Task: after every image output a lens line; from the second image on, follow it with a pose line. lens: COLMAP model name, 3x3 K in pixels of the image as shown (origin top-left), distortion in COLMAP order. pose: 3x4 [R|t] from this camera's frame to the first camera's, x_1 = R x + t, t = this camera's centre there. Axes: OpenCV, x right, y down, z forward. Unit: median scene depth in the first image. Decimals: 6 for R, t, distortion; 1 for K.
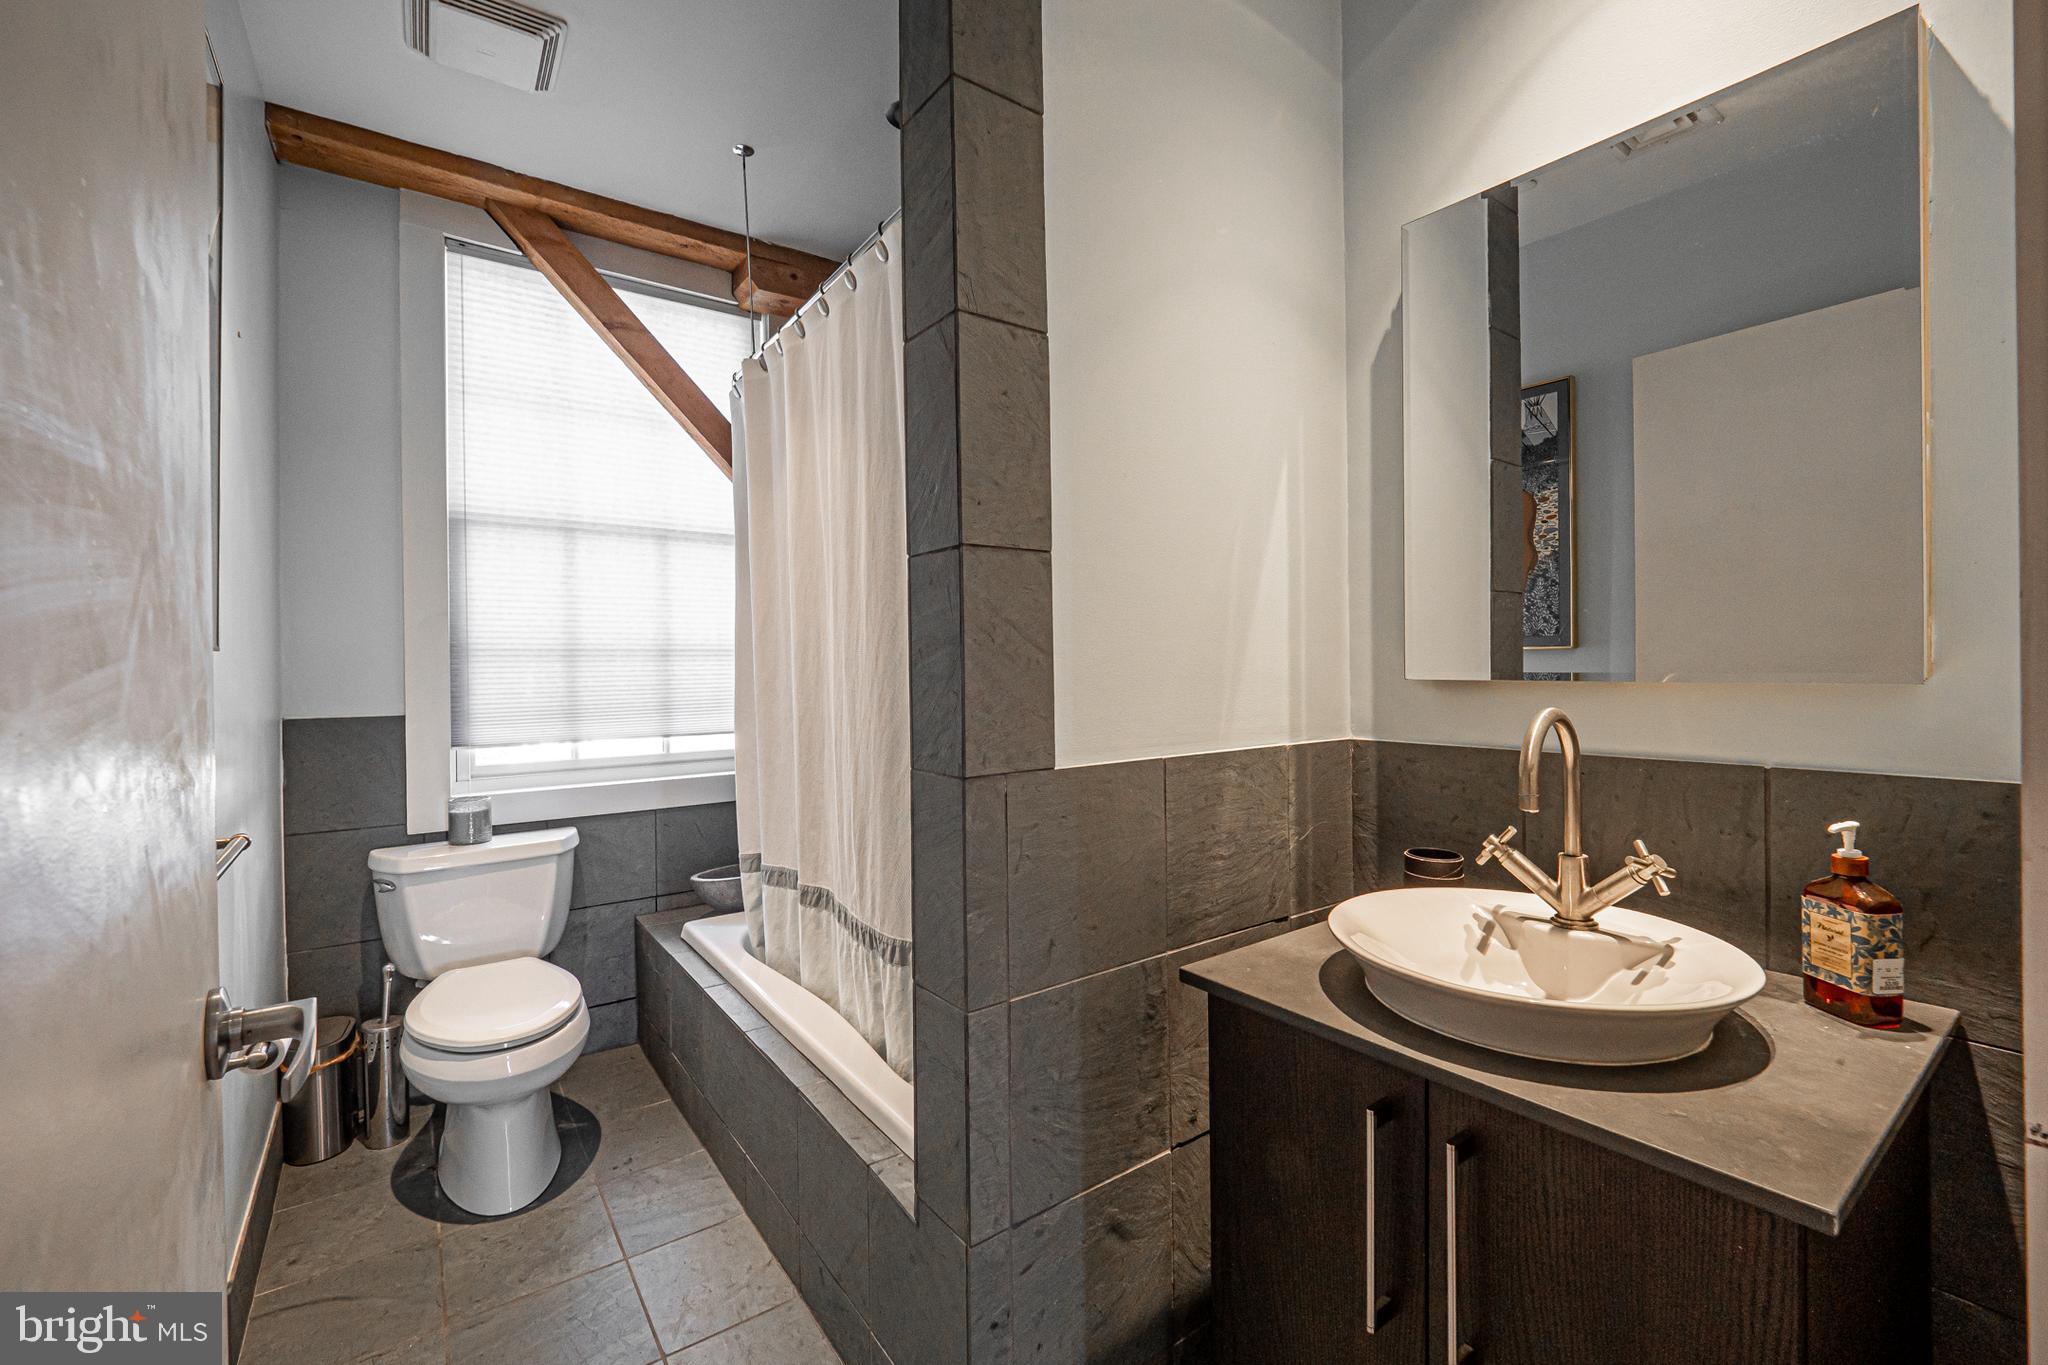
lens RADIAL K [[895.1, 0, 1021.8], [0, 895.1, 672.4], [0, 0, 1]] dist [-0.002267, -0.000268]
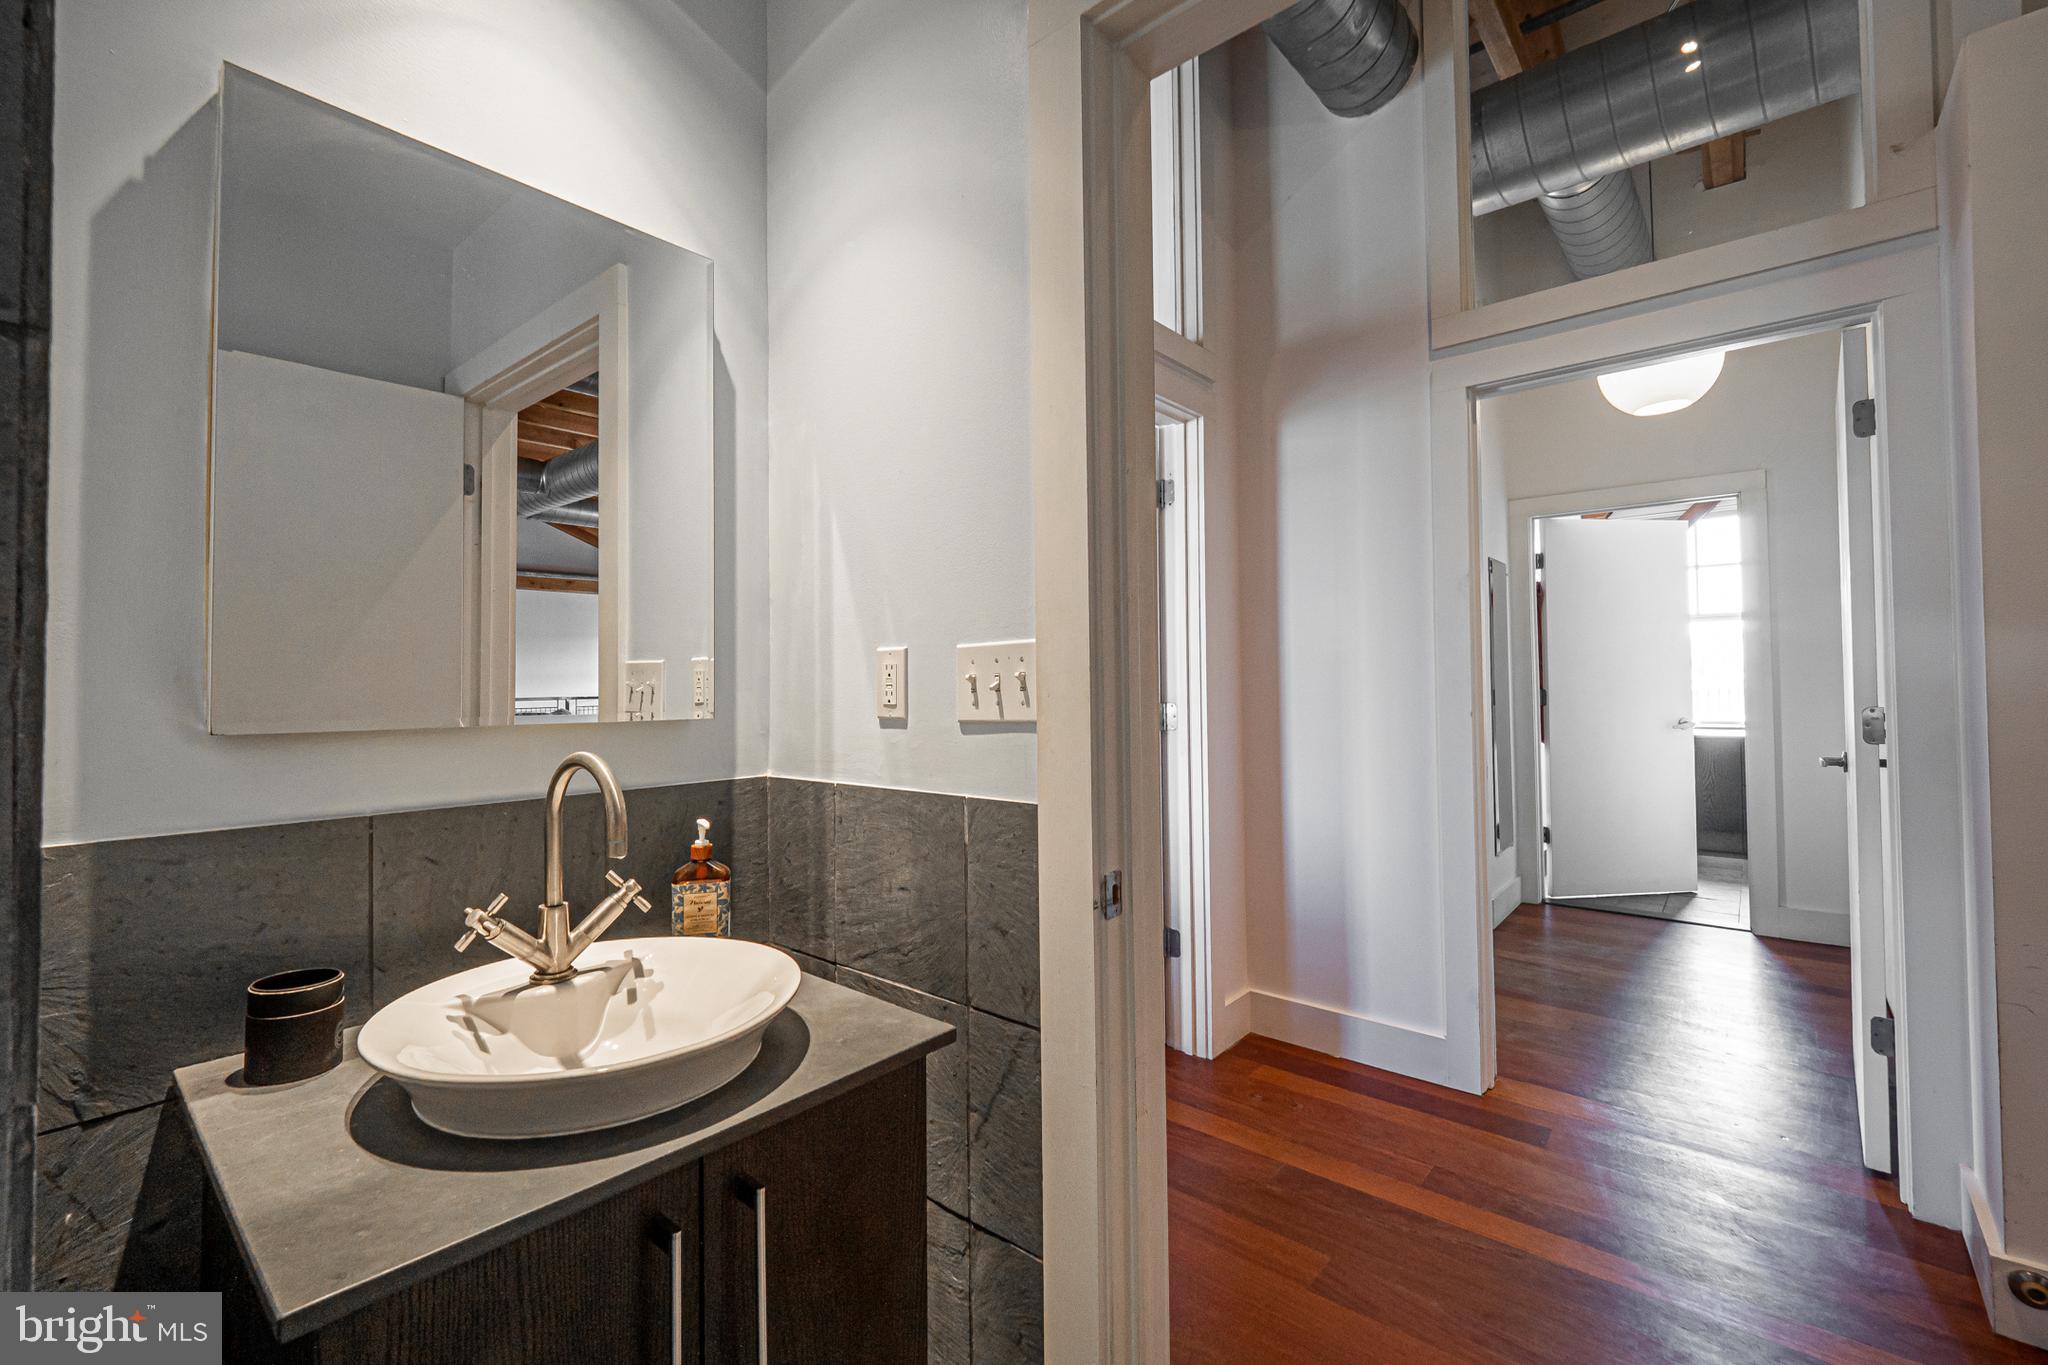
lens RADIAL K [[895.1, 0, 1021.9], [0, 895.1, 667.5], [0, 0, 1]] dist [-0.002267, -0.000268]
pose [[-0.244638, 0.027107, 0.969235, -0.469153], [0.017667, 0.999568, -0.023497, -0.021484], [-0.969453, 0.011375, -0.245011, 0.773606]]
